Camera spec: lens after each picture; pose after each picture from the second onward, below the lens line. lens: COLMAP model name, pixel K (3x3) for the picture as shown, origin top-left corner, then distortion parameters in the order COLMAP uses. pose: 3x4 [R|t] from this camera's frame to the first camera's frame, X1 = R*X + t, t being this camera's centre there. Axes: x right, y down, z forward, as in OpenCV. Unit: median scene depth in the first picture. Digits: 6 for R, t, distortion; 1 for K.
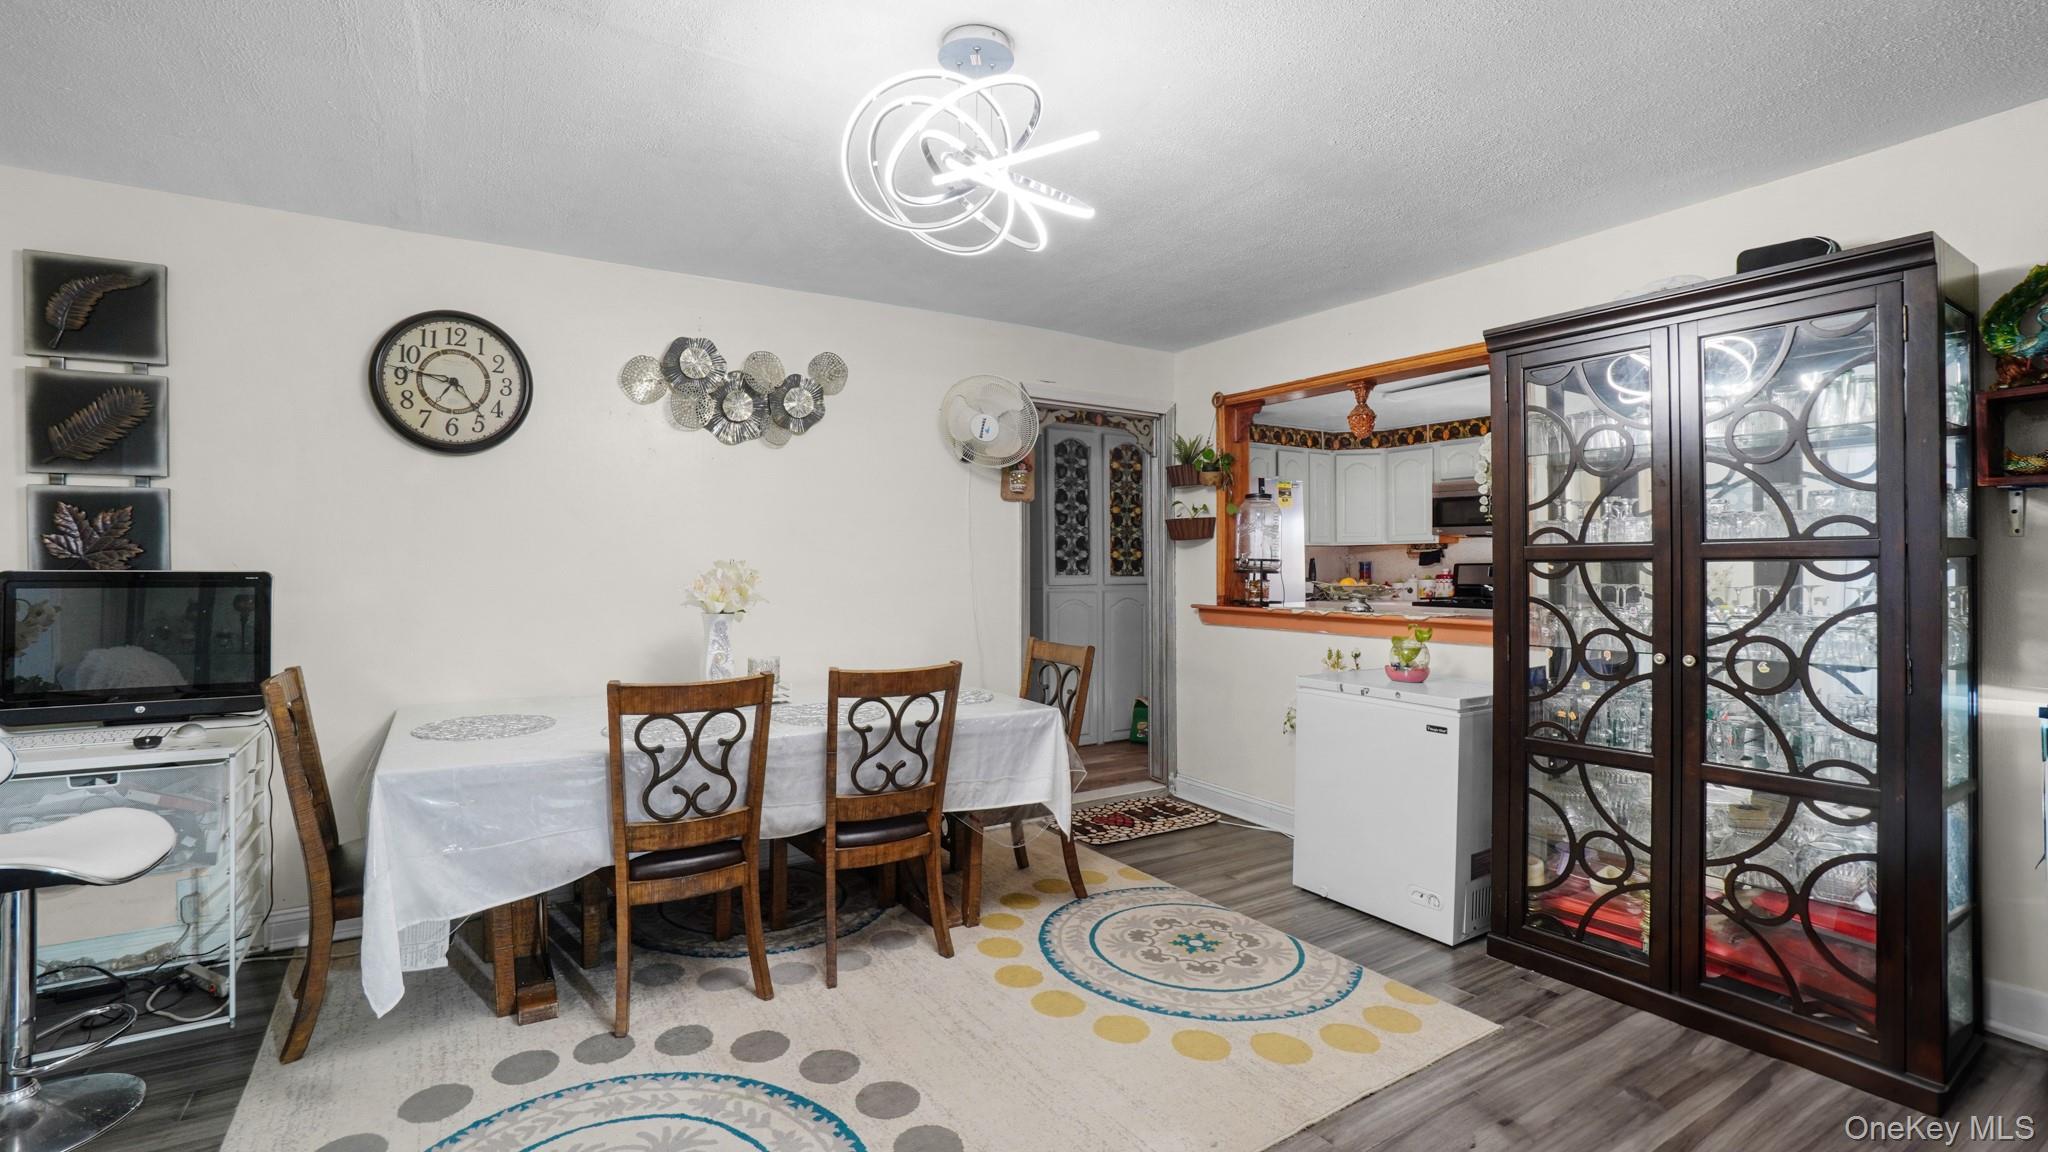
lens RADIAL K [[908.9, 0, 1014.8], [0, 908.9, 565.3], [0, 0, 1]] dist [-0.073777, 0.023534]
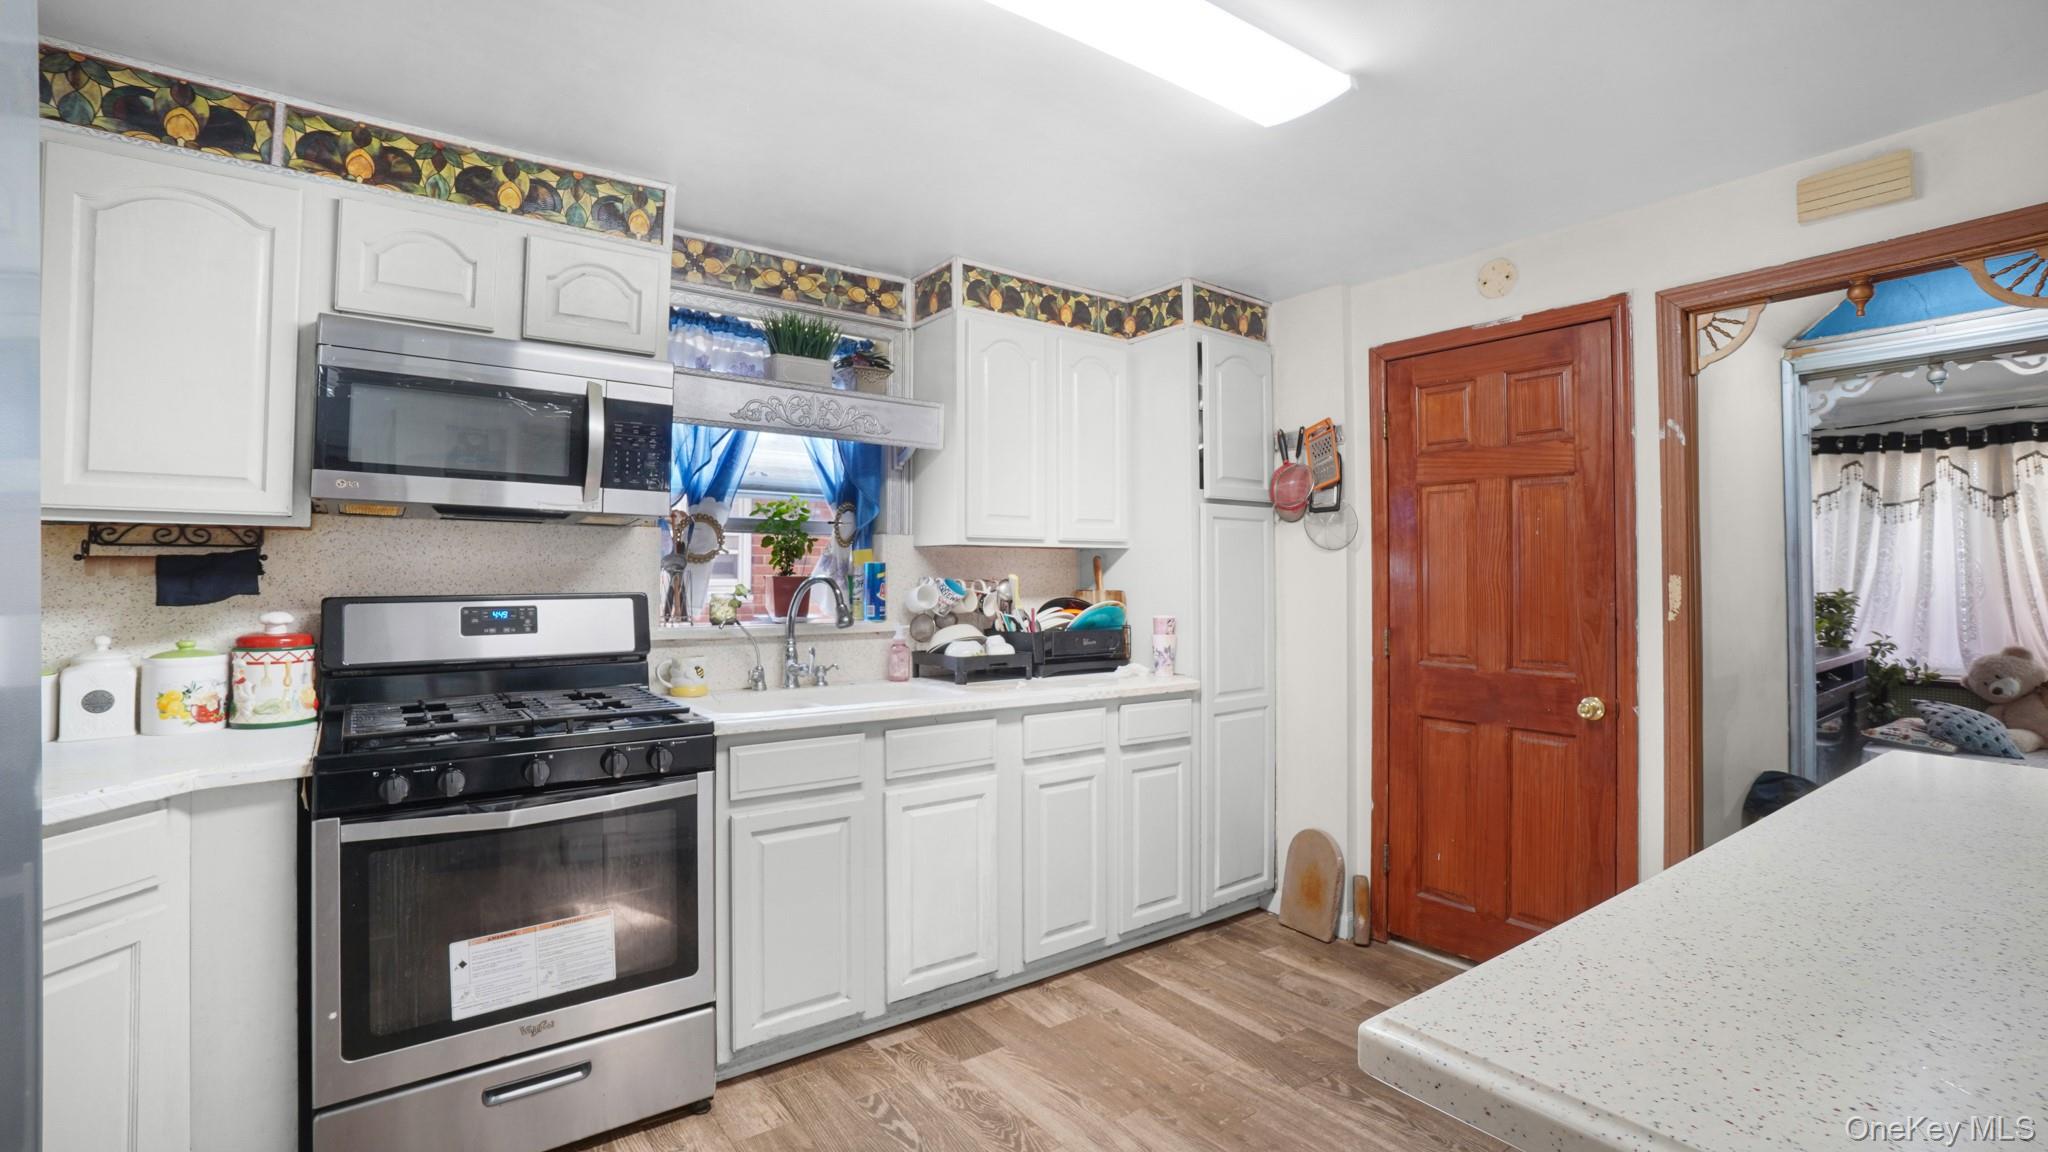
lens RADIAL K [[908.9, 0, 1014.8], [0, 908.9, 565.3], [0, 0, 1]] dist [-0.073777, 0.023534]
pose [[-0.077507, 0.018044, 0.996829, 0.198068], [-0.004830, 0.999818, -0.018474, -0.009778], [-0.996980, -0.006247, -0.077406, 0.880942]]
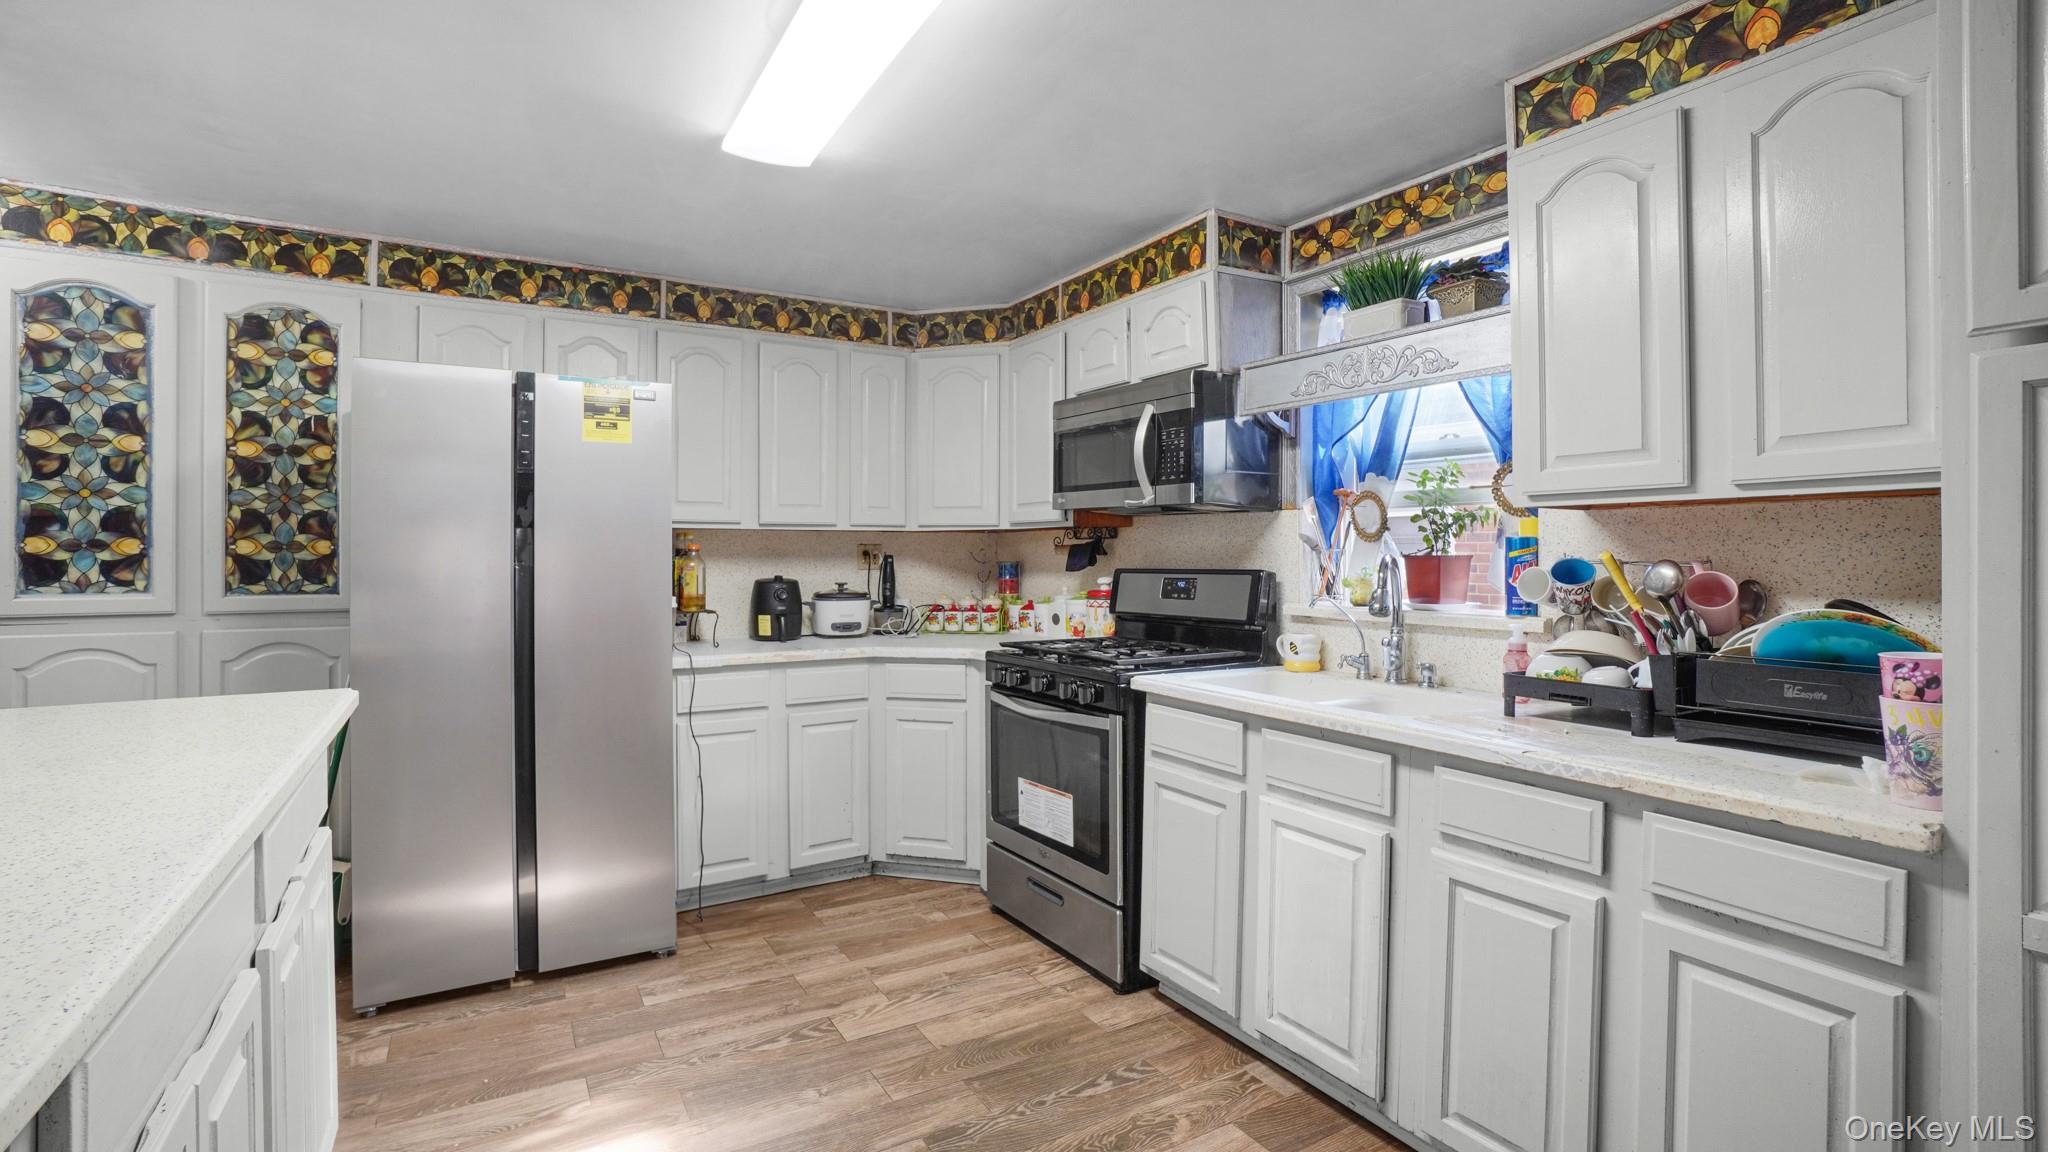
lens RADIAL K [[908.9, 0, 1014.8], [0, 908.9, 565.3], [0, 0, 1]] dist [-0.073777, 0.023534]
pose [[0.999754, 0.008121, -0.020647, 0.499845], [-0.007818, 0.999861, 0.014724, -0.012136], [0.020763, -0.014559, 0.999678, 0.561931]]
